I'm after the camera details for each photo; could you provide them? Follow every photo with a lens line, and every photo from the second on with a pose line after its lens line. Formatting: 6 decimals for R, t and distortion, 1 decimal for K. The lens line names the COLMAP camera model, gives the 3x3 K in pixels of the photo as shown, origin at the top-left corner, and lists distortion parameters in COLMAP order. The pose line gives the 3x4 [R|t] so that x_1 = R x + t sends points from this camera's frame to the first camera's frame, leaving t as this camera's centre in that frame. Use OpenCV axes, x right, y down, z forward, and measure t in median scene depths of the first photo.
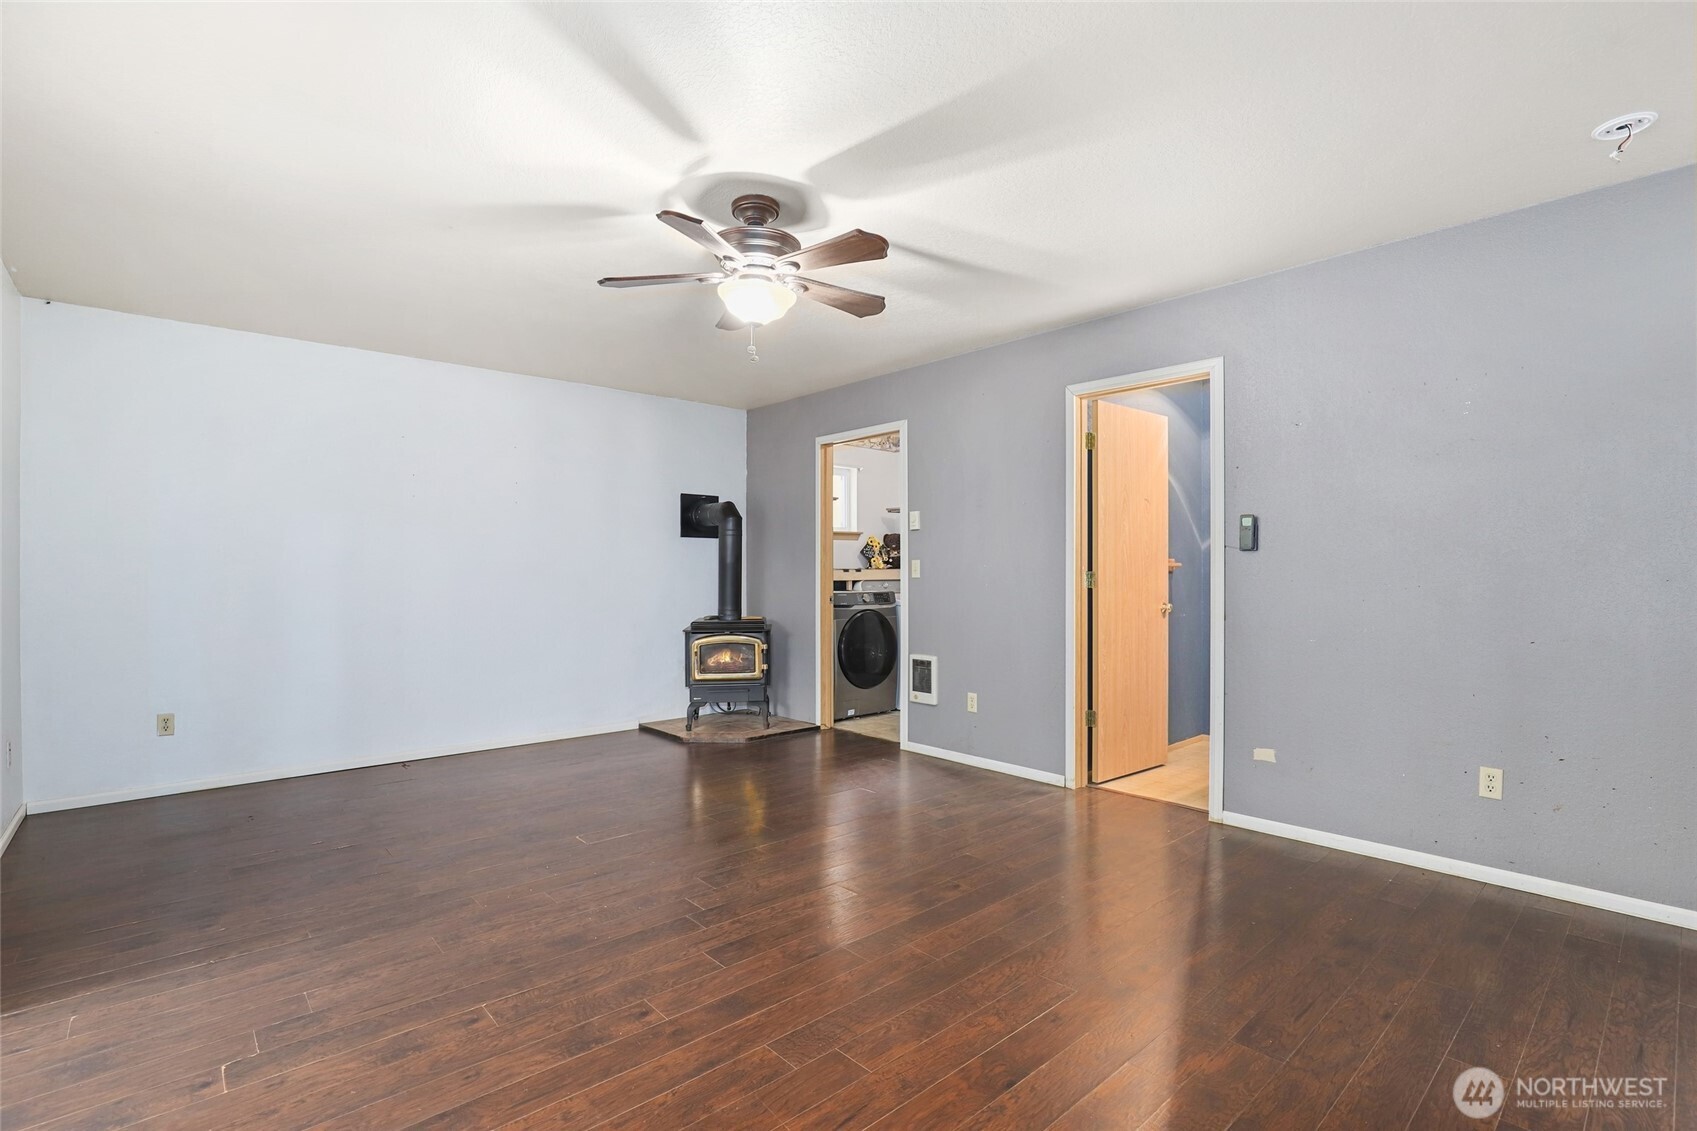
lens RADIAL K [[794.9, 0, 854.9], [0, 794.9, 572.0], [0, 0, 1]] dist [-0.042302, 0.010922]
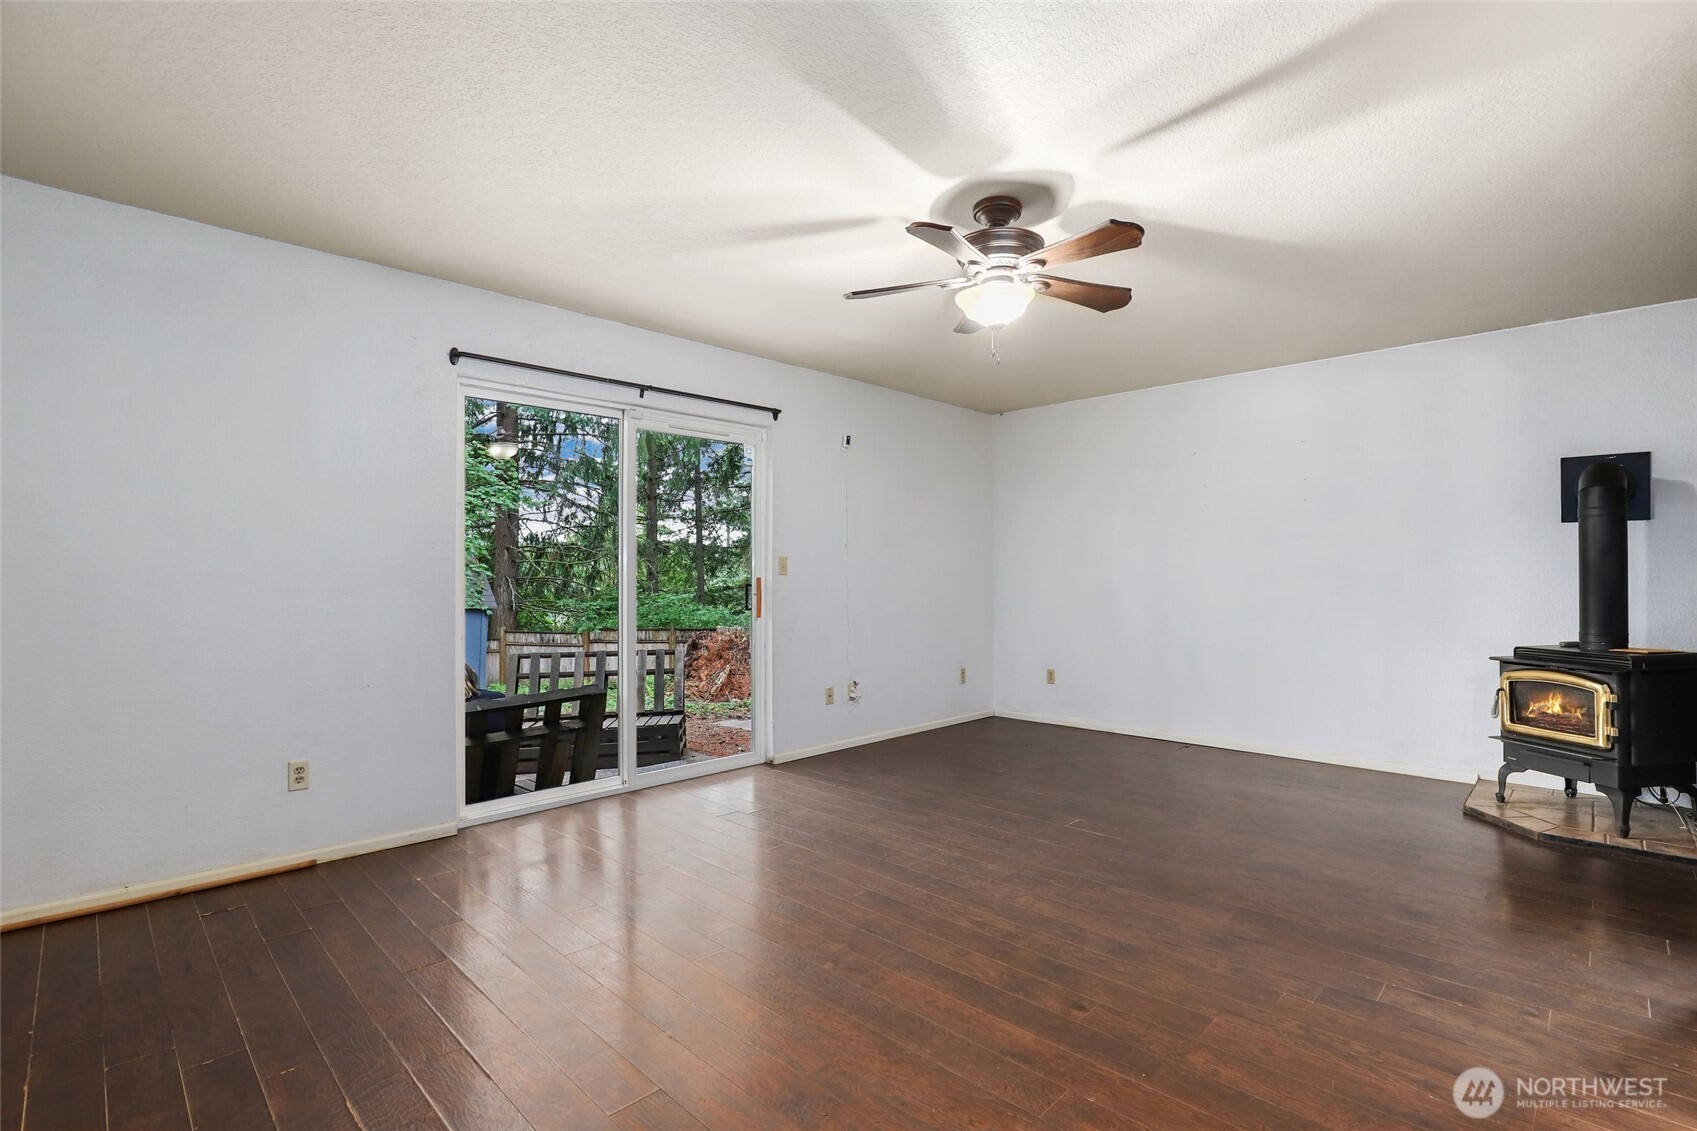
lens RADIAL K [[805.0, 0, 863.7], [0, 805.0, 606.7], [0, 0, 1]] dist [-0.034676, 0.001316]
pose [[0.048214, 0.042464, -0.997934, 0.750525], [0.001808, 0.999091, 0.042601, -0.002344], [0.998835, -0.003858, 0.048093, 0.689403]]
